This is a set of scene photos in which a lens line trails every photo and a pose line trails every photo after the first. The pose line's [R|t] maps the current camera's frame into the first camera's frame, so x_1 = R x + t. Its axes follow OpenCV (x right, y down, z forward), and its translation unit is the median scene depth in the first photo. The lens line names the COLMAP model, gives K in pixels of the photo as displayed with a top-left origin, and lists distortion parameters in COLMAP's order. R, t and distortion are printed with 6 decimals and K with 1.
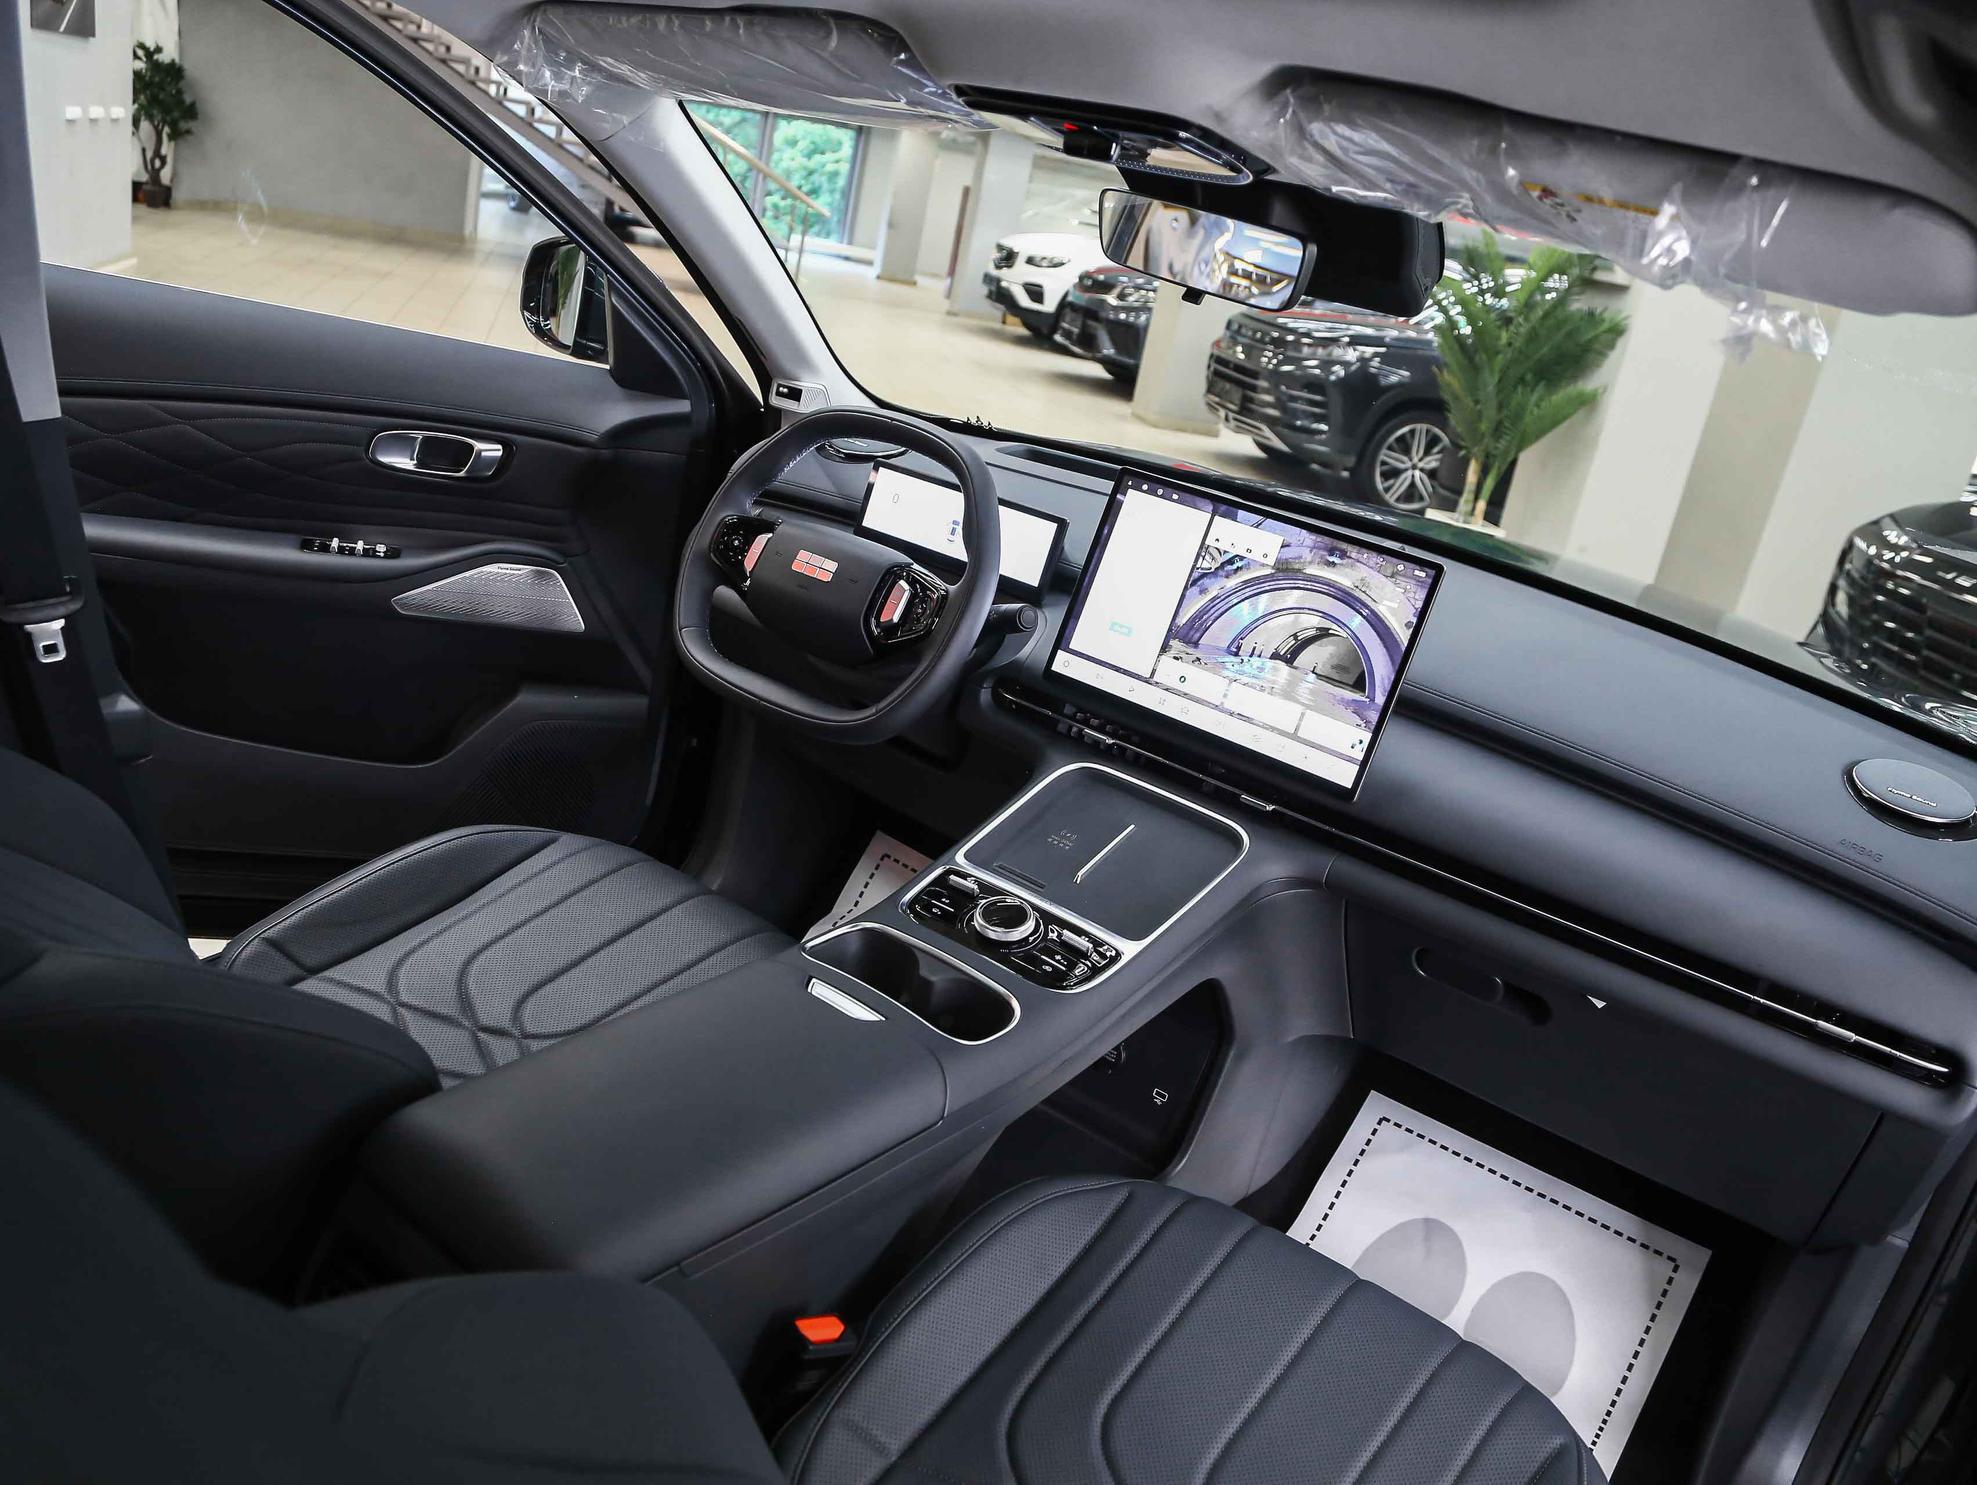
lens RADIAL K [[1510.1, 0, 988.5], [0, 1510.1, 742.5], [0, 0, 1]] dist [-0.095447, 0.000998]
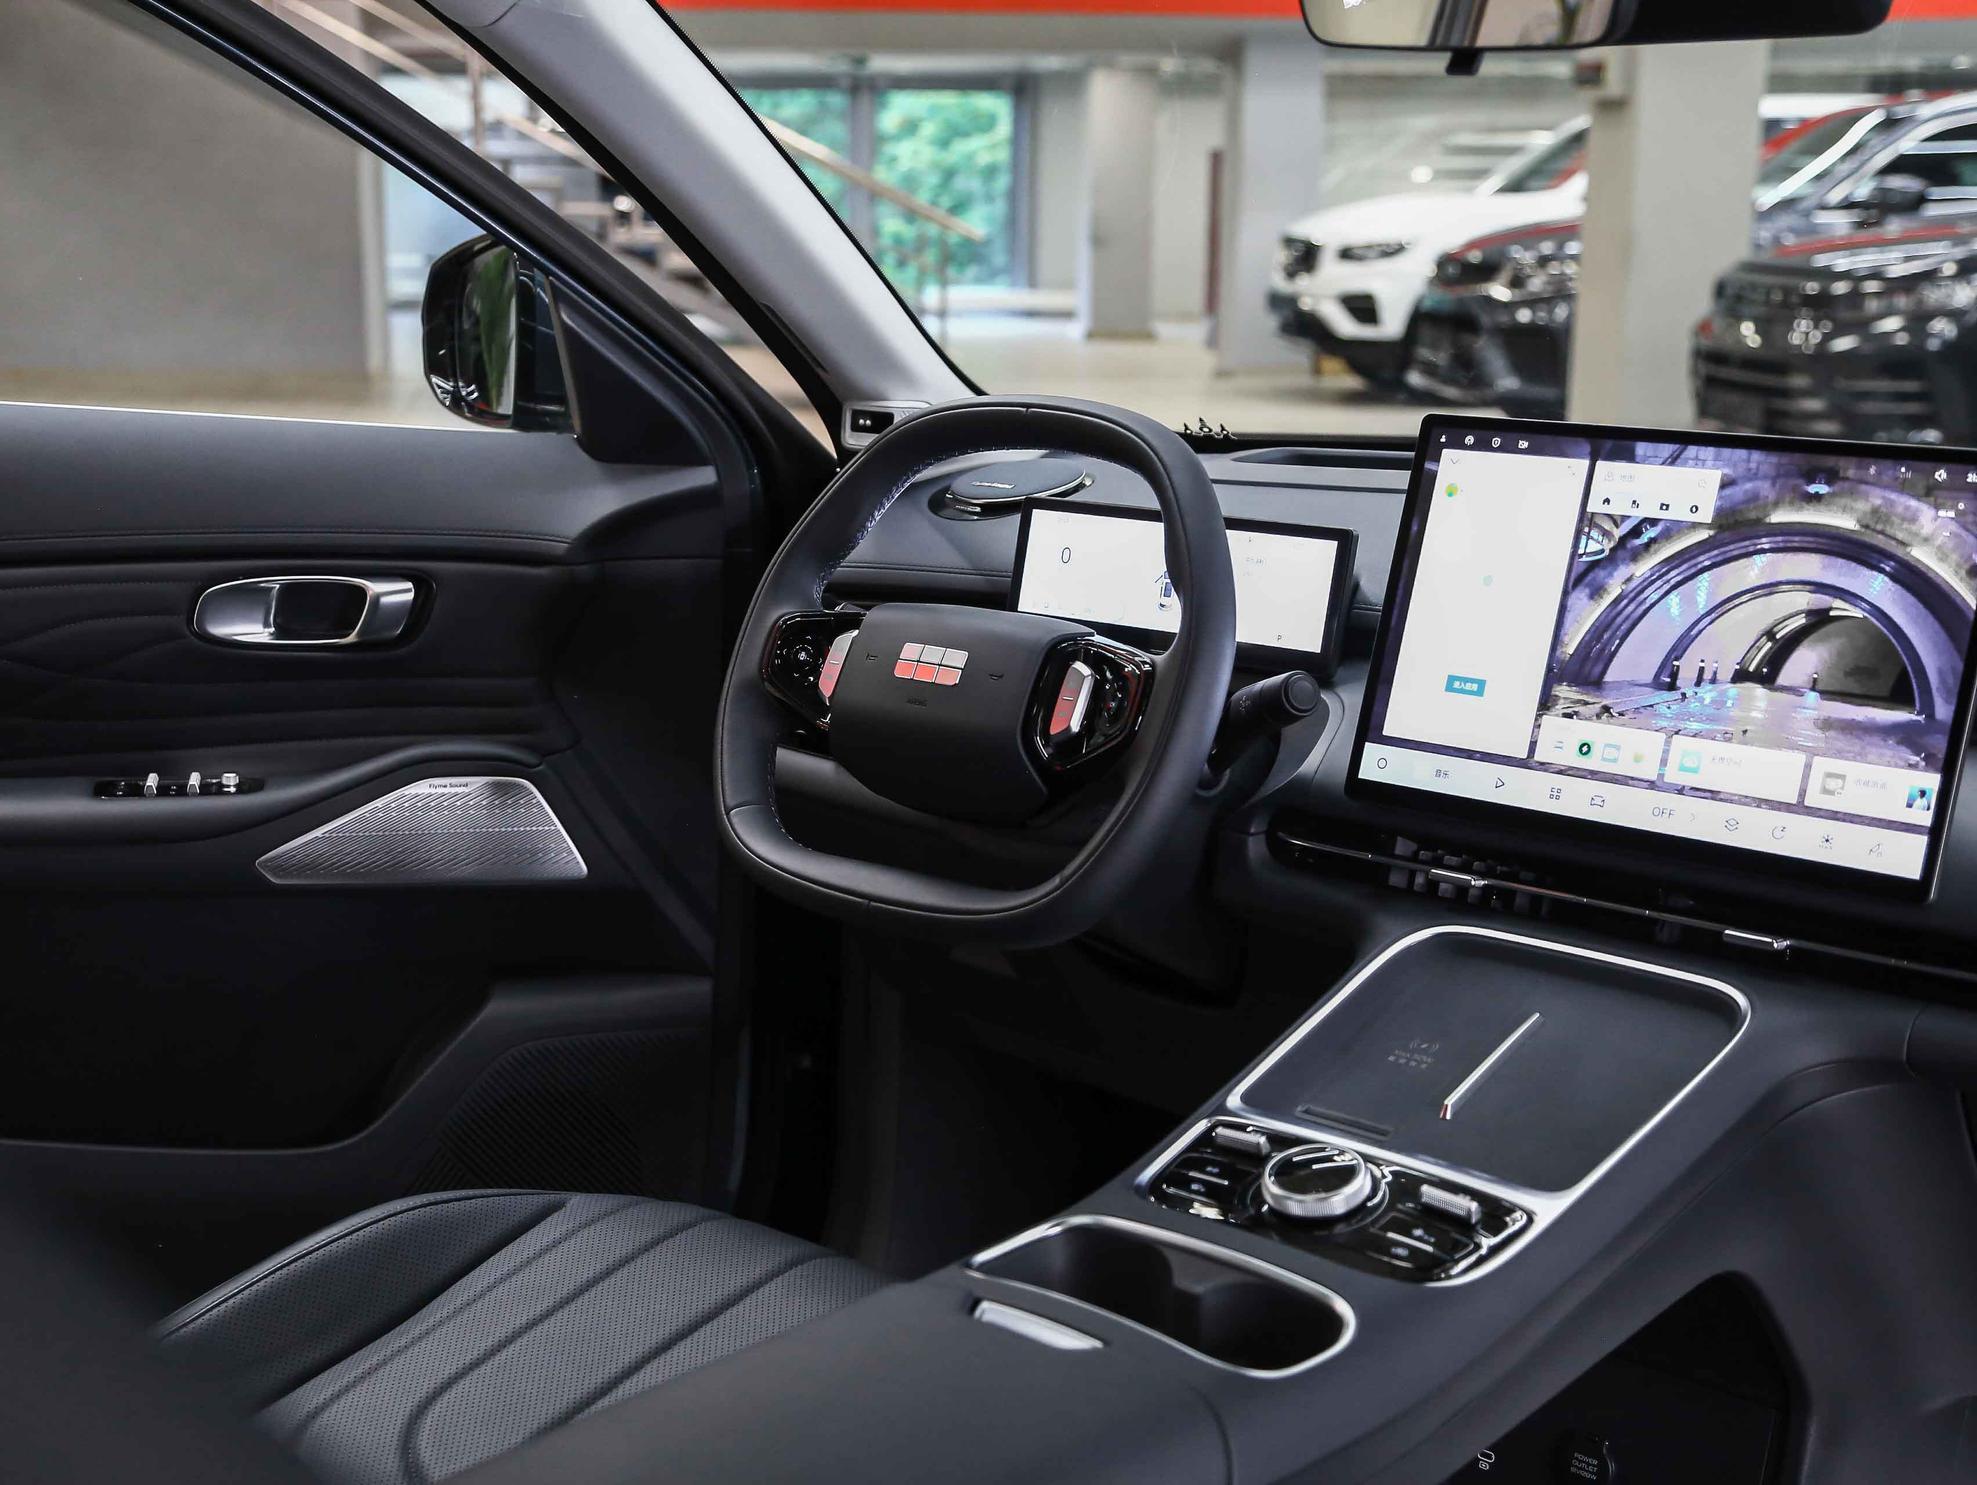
lens RADIAL K [[2742.9, 0, 988.5], [0, 2742.9, 742.5], [0, 0, 1]] dist [0.118719, -0.029622]
pose [[0.979298, -0.154319, -0.131000, 0.042395], [0.132212, 0.977670, -0.163343, 0.089917], [0.153282, 0.142641, 0.977833, -0.047535]]
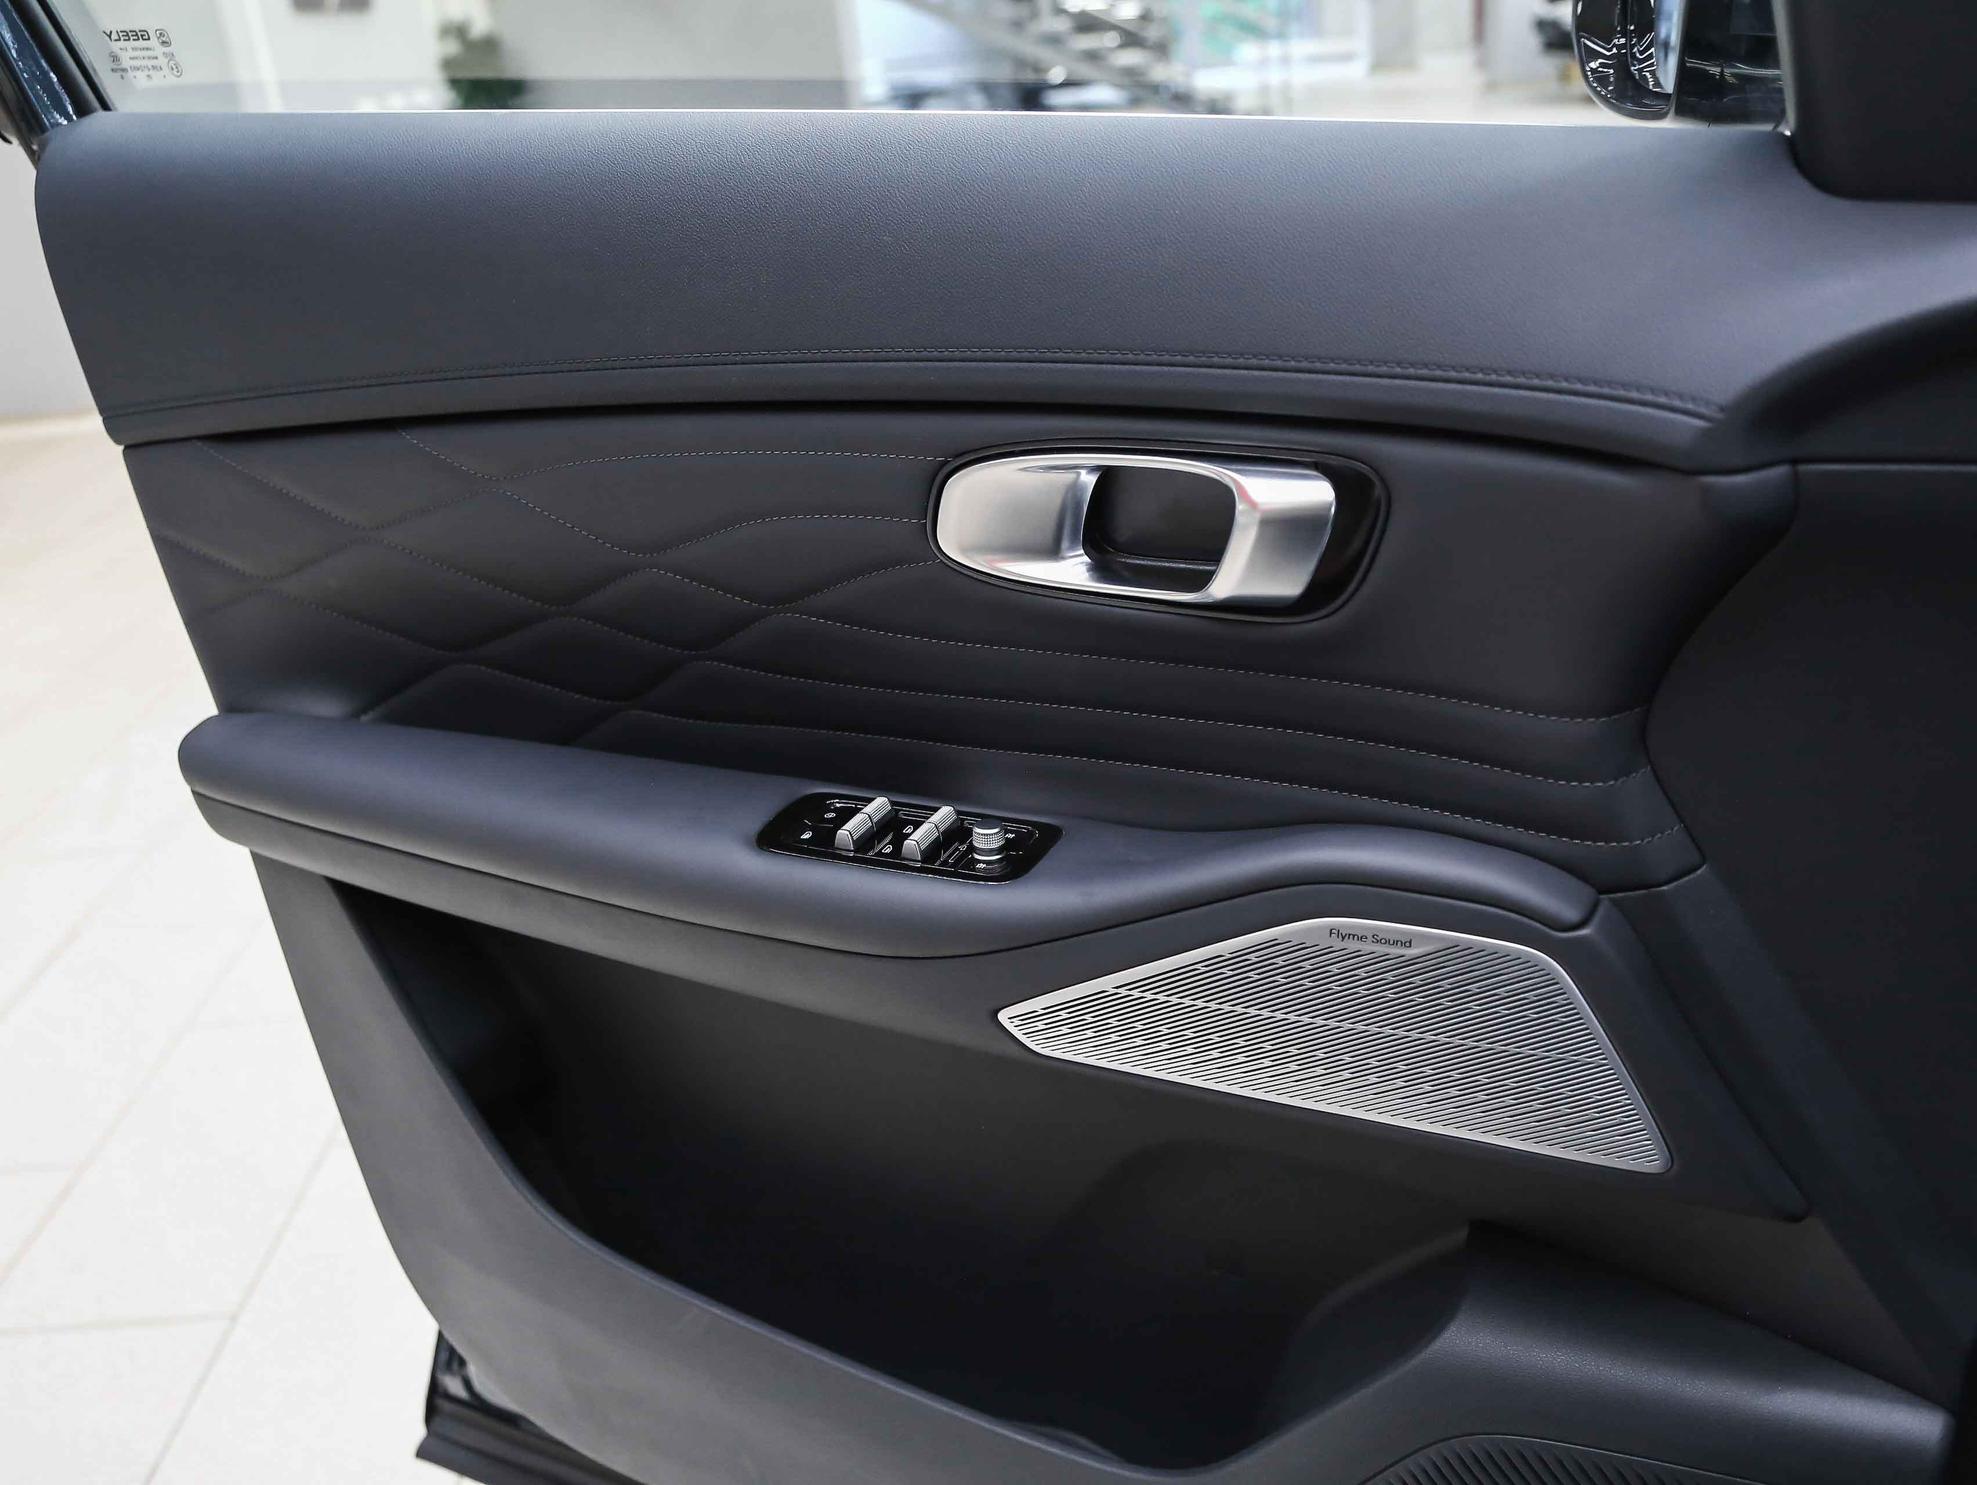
lens RADIAL K [[1728.0, 0, 988.5], [0, 1728.0, 742.5], [0, 0, 1]] dist [-0.061590, -0.000898]
pose [[0.684971, 0.038559, -0.727549, -0.172752], [-0.046524, 0.998875, 0.009137, -0.182786], [0.727083, 0.027590, 0.685995, 0.889031]]
